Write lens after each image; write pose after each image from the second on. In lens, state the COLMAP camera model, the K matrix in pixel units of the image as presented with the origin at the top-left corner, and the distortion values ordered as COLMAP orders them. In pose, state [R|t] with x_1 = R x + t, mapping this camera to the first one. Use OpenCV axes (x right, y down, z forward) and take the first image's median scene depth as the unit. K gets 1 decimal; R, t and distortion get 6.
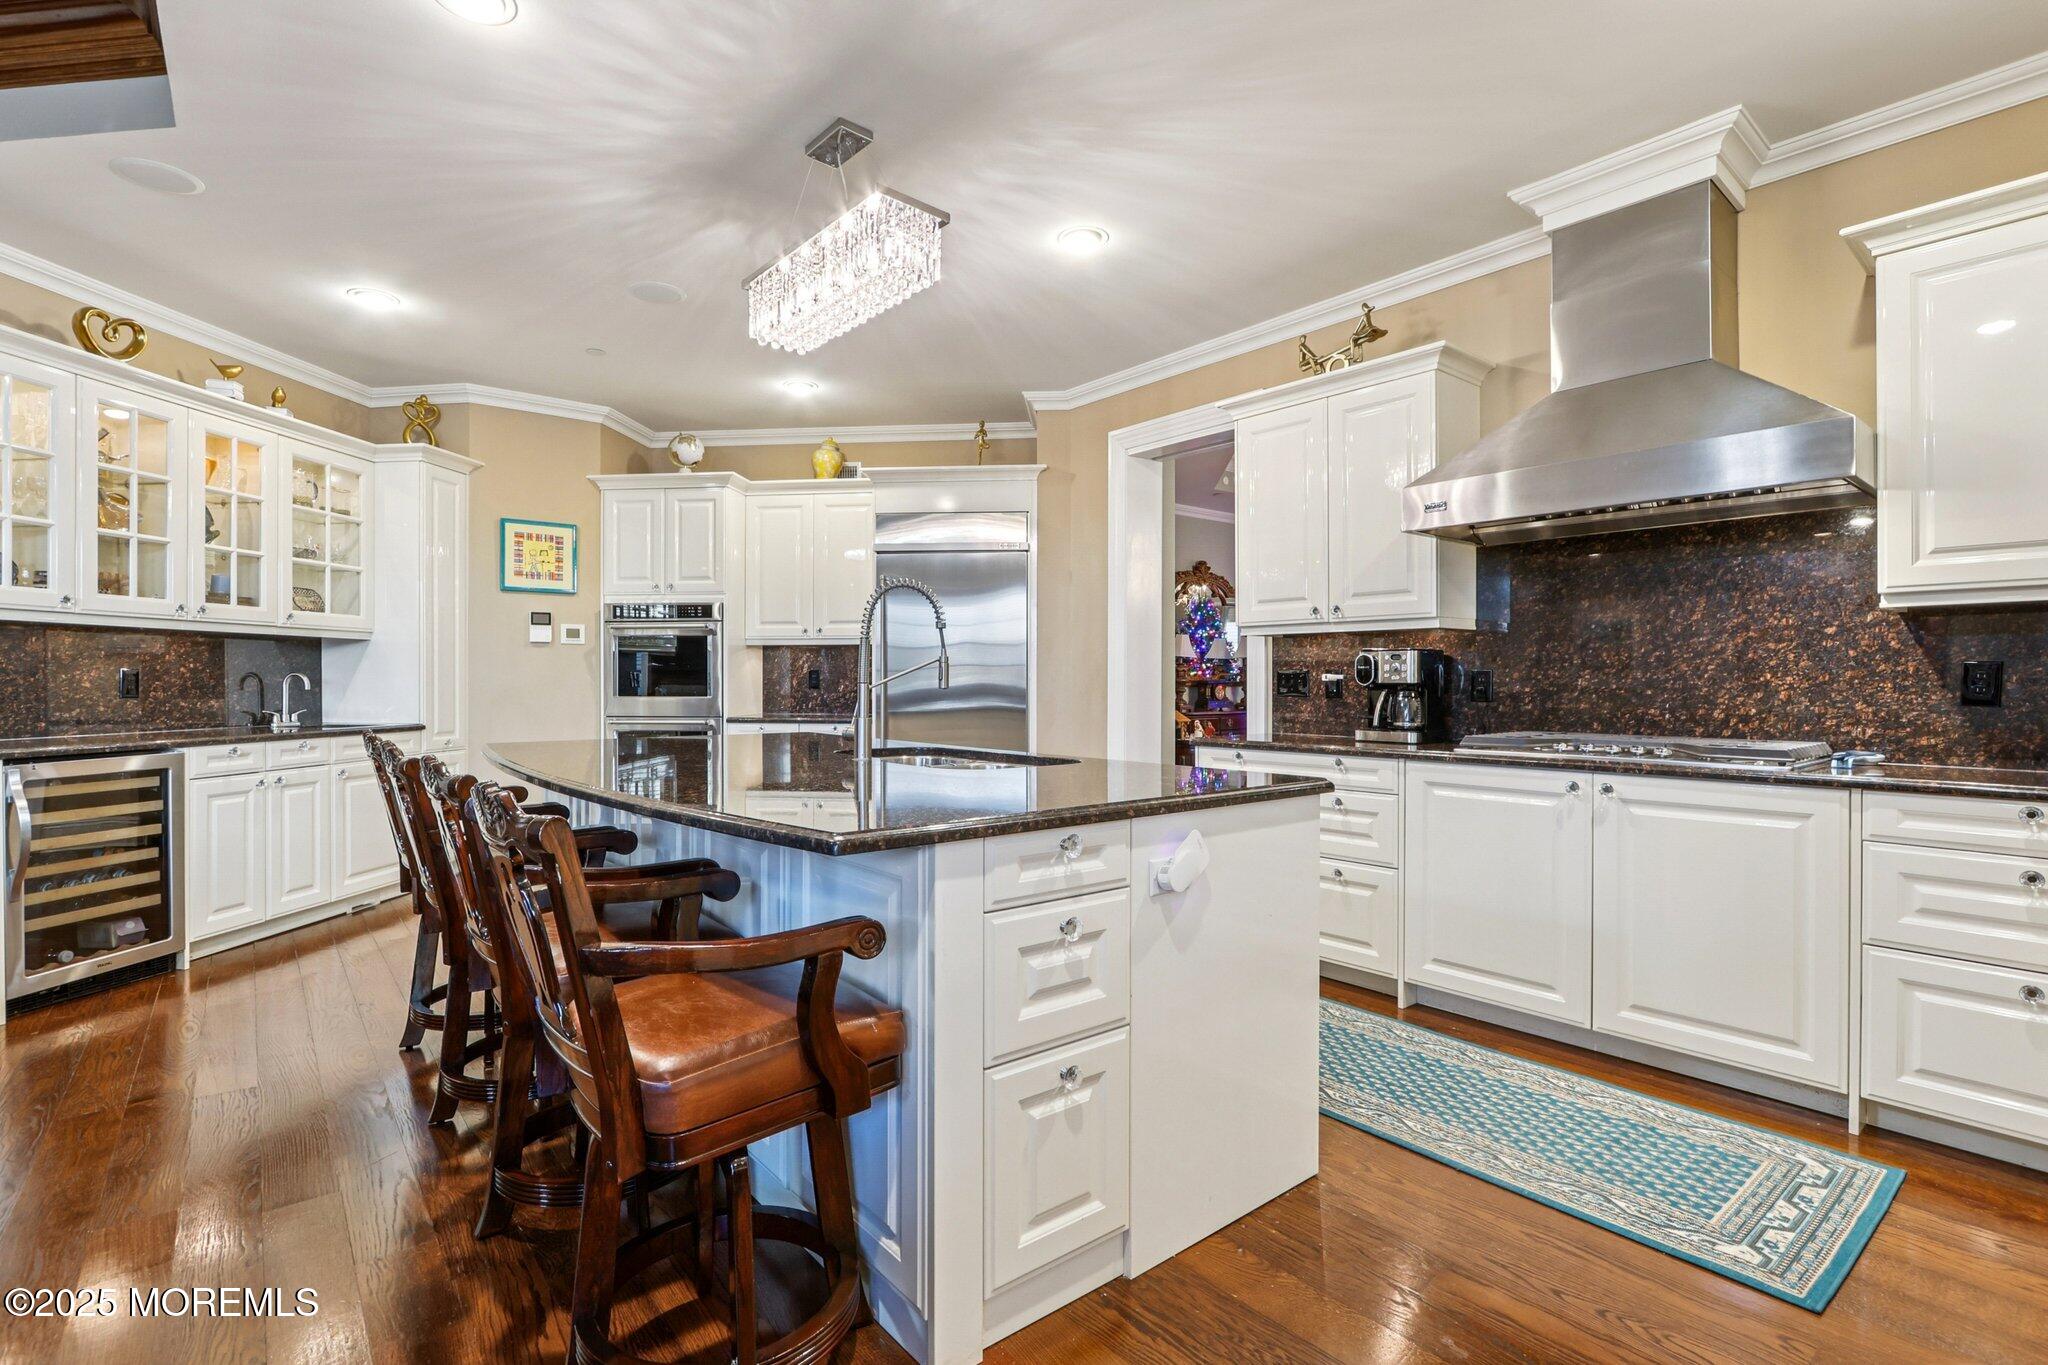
lens RADIAL K [[952.0, 0, 1012.1], [0, 952.0, 679.0], [0, 0, 1]] dist [-0.016130, 0.002535]
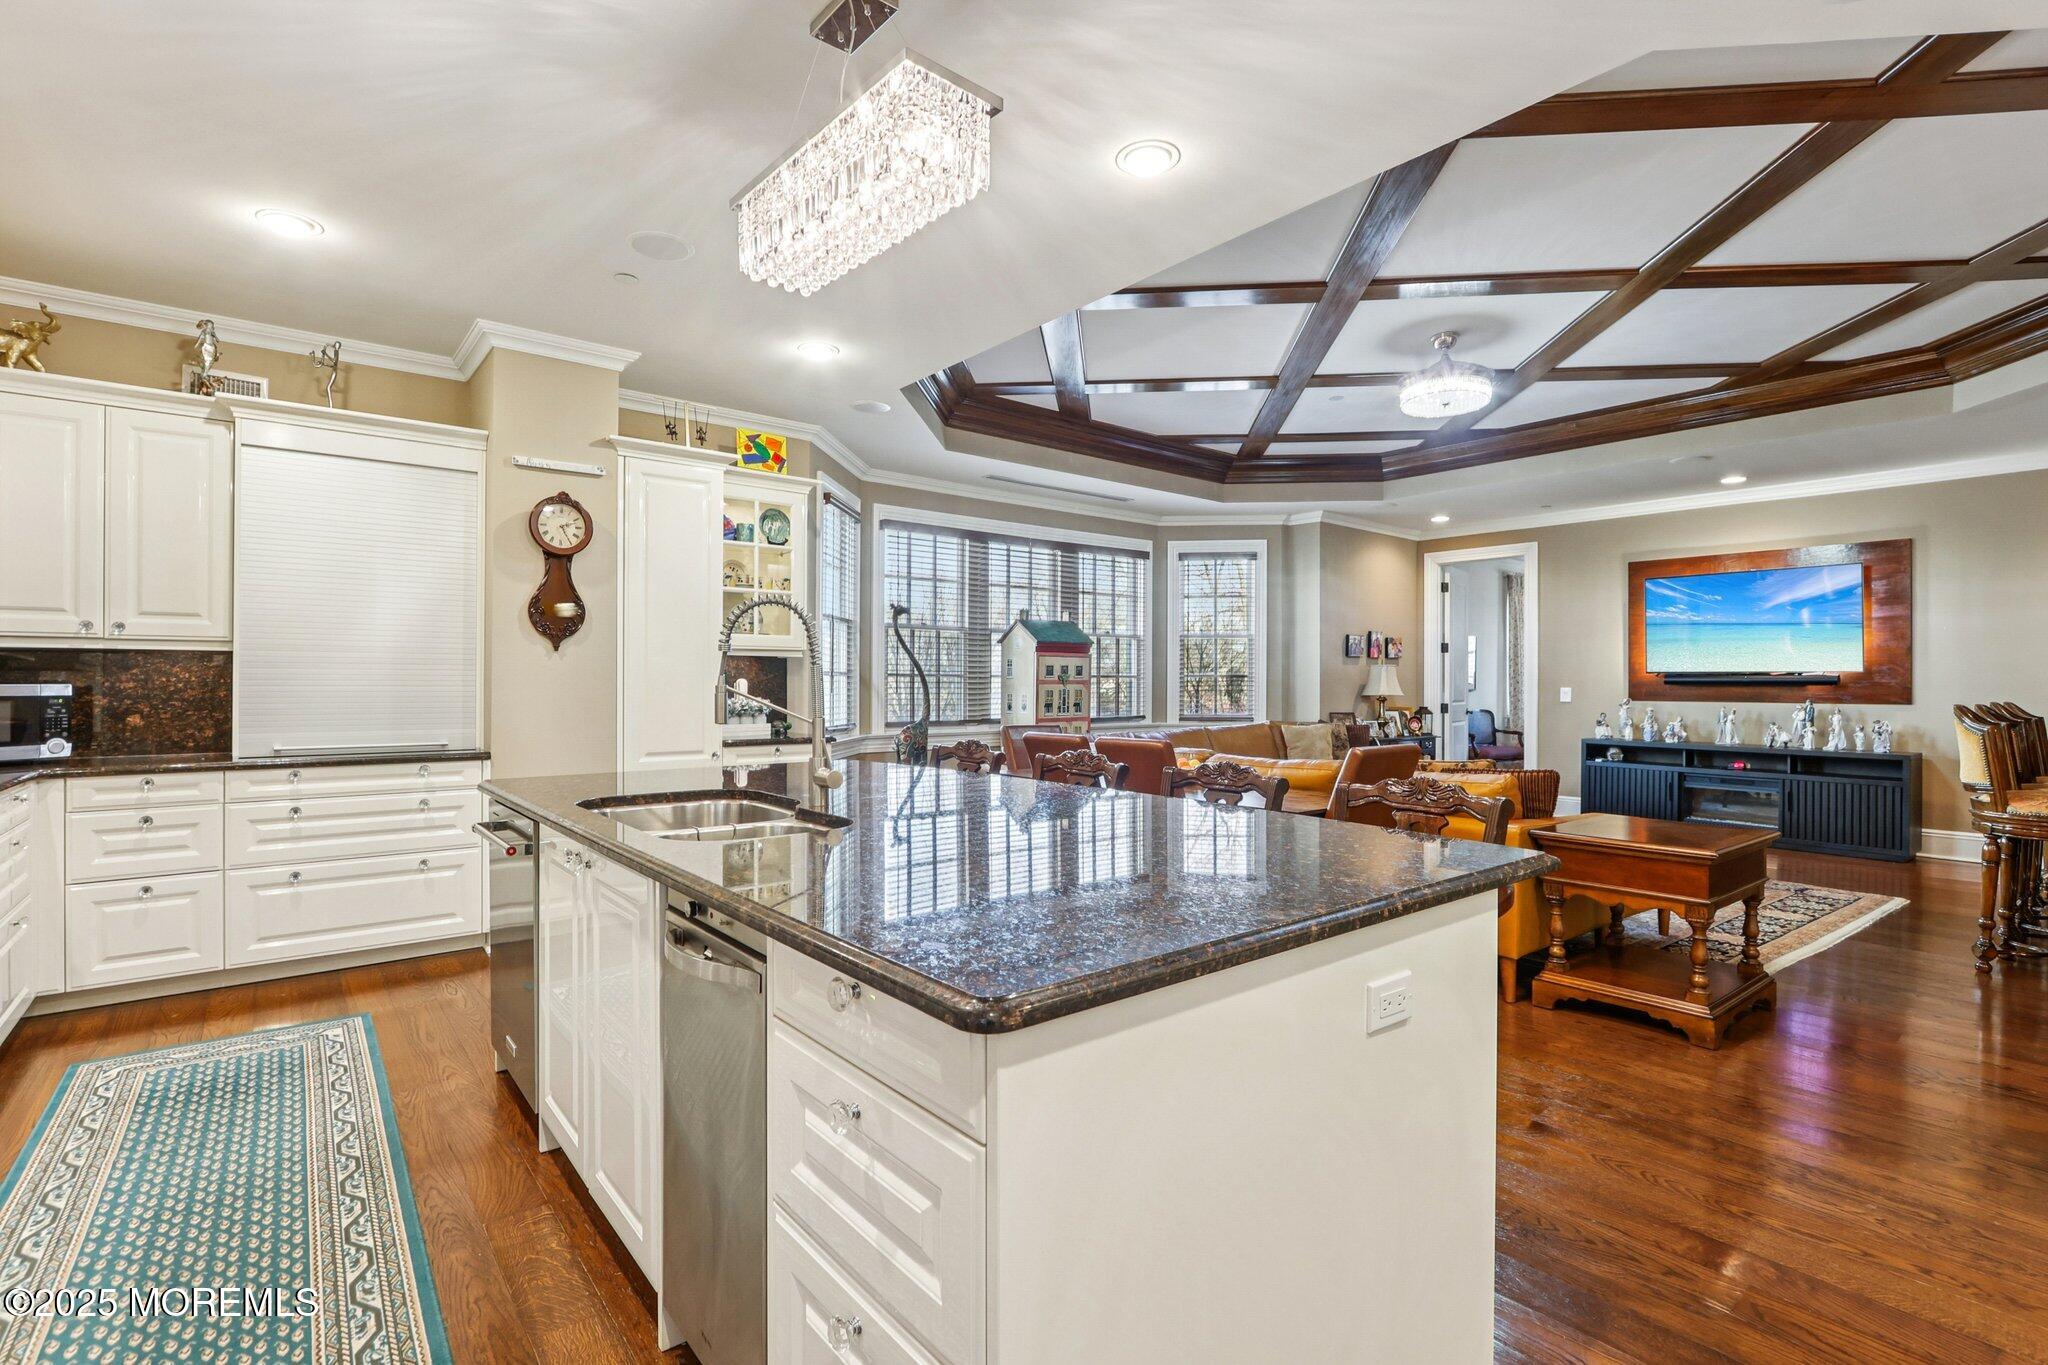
lens RADIAL K [[952.0, 0, 1010.3], [0, 952.0, 673.3], [0, 0, 1]] dist [-0.016130, 0.002535]
pose [[-0.999944, -0.002792, 0.010217, -0.192598], [-0.002904, 0.999936, -0.010890, -0.015544], [-0.010186, -0.010919, -0.999889, 1.059812]]
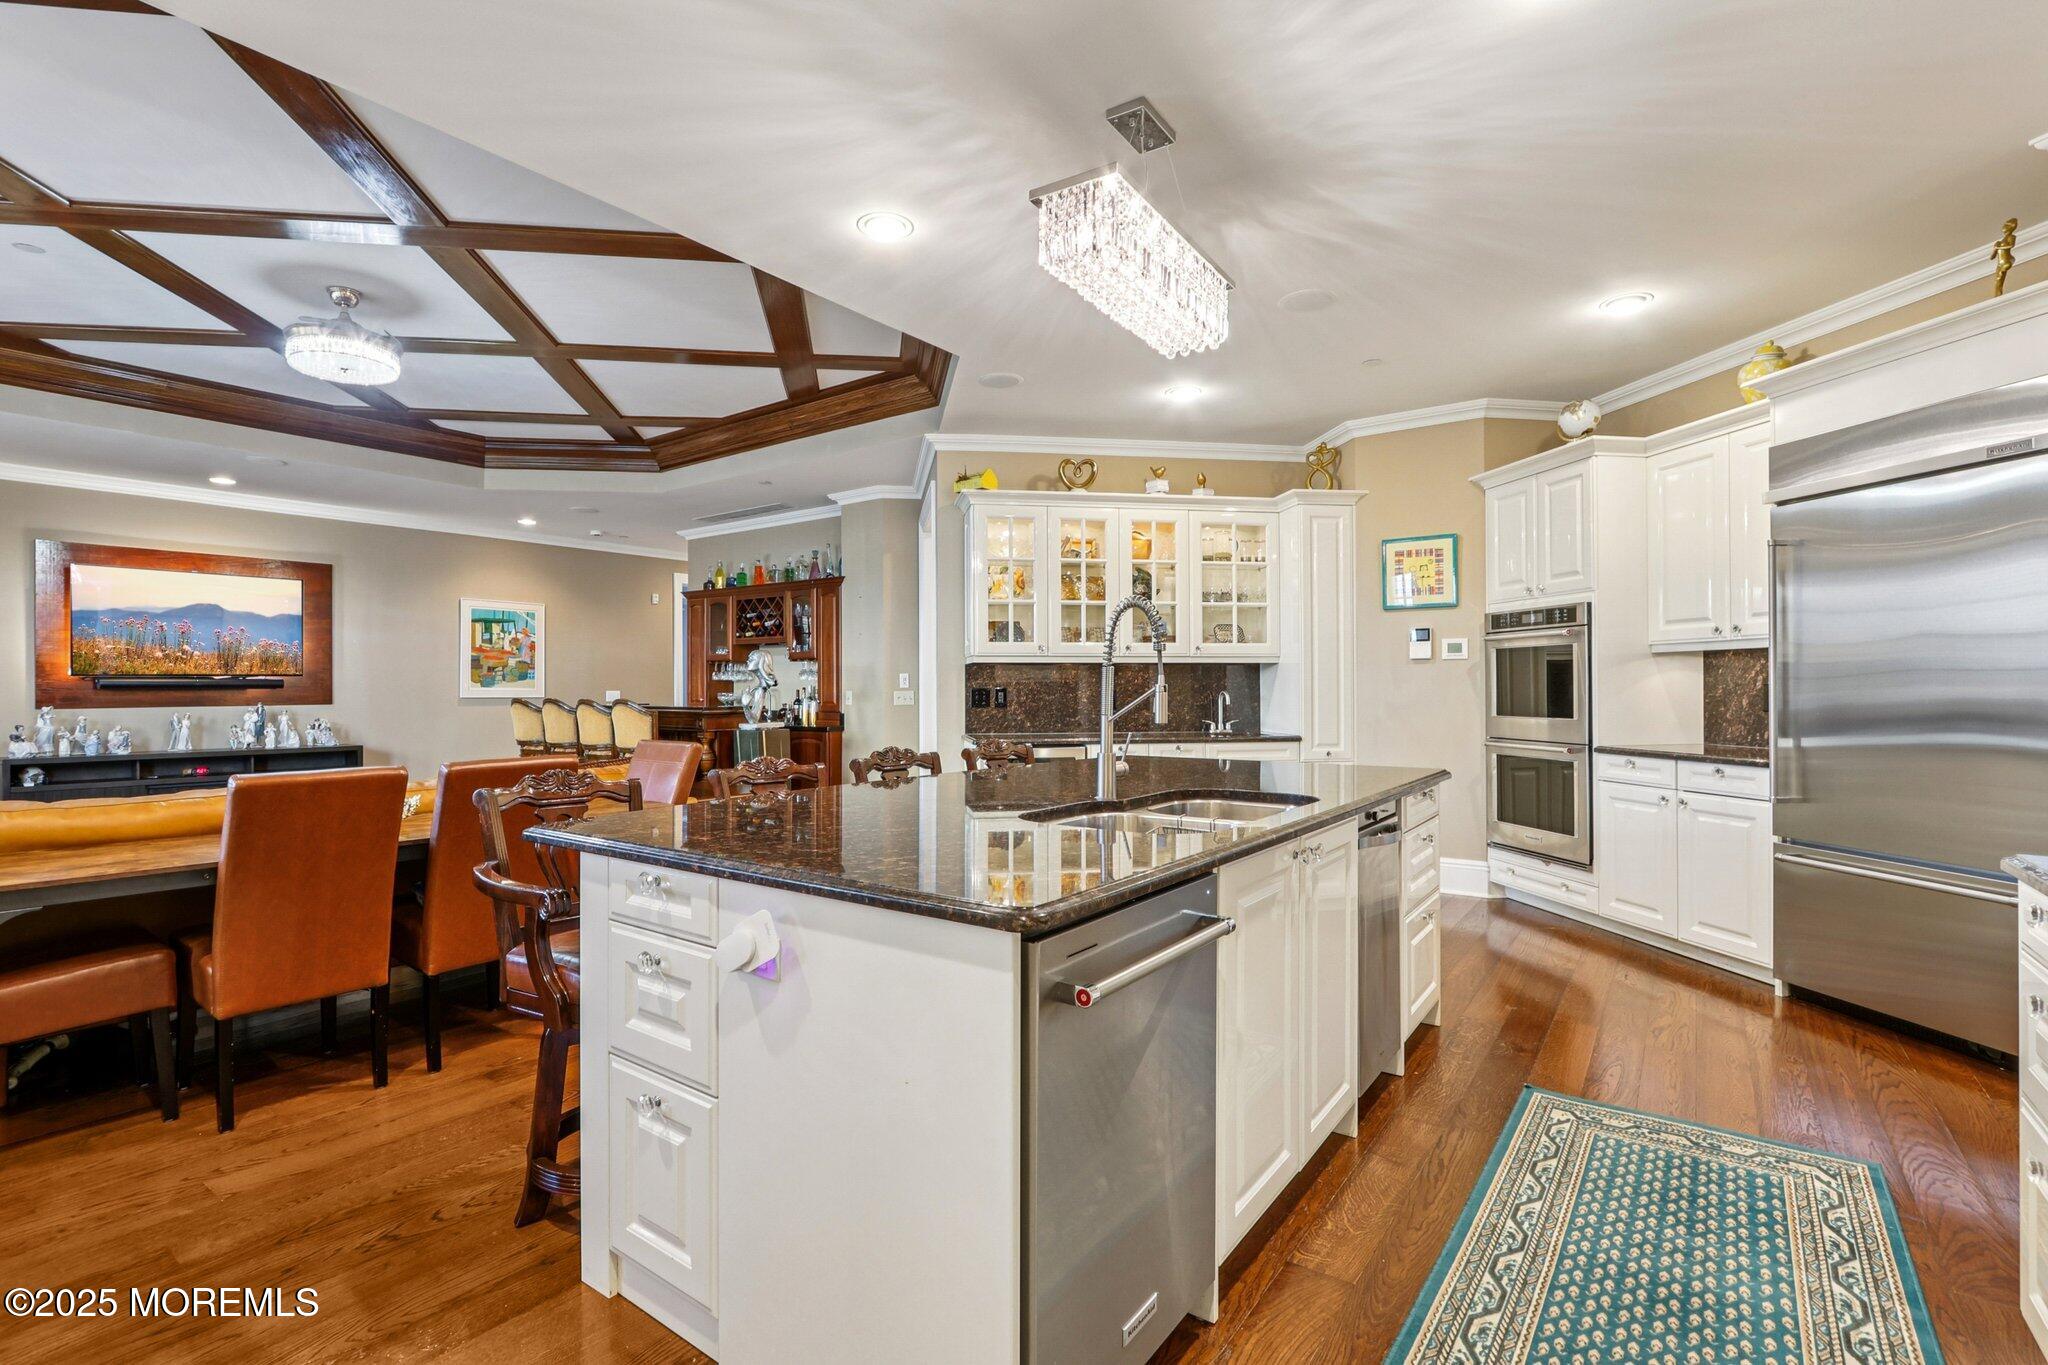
lens RADIAL K [[952.0, 0, 1005.2], [0, 952.0, 687.0], [0, 0, 1]] dist [-0.016130, 0.002535]
pose [[0.250274, -0.000361, -0.968175, 0.404962], [0.005155, 0.999986, 0.000960, -0.014311], [0.968161, -0.005231, 0.250272, 0.384481]]
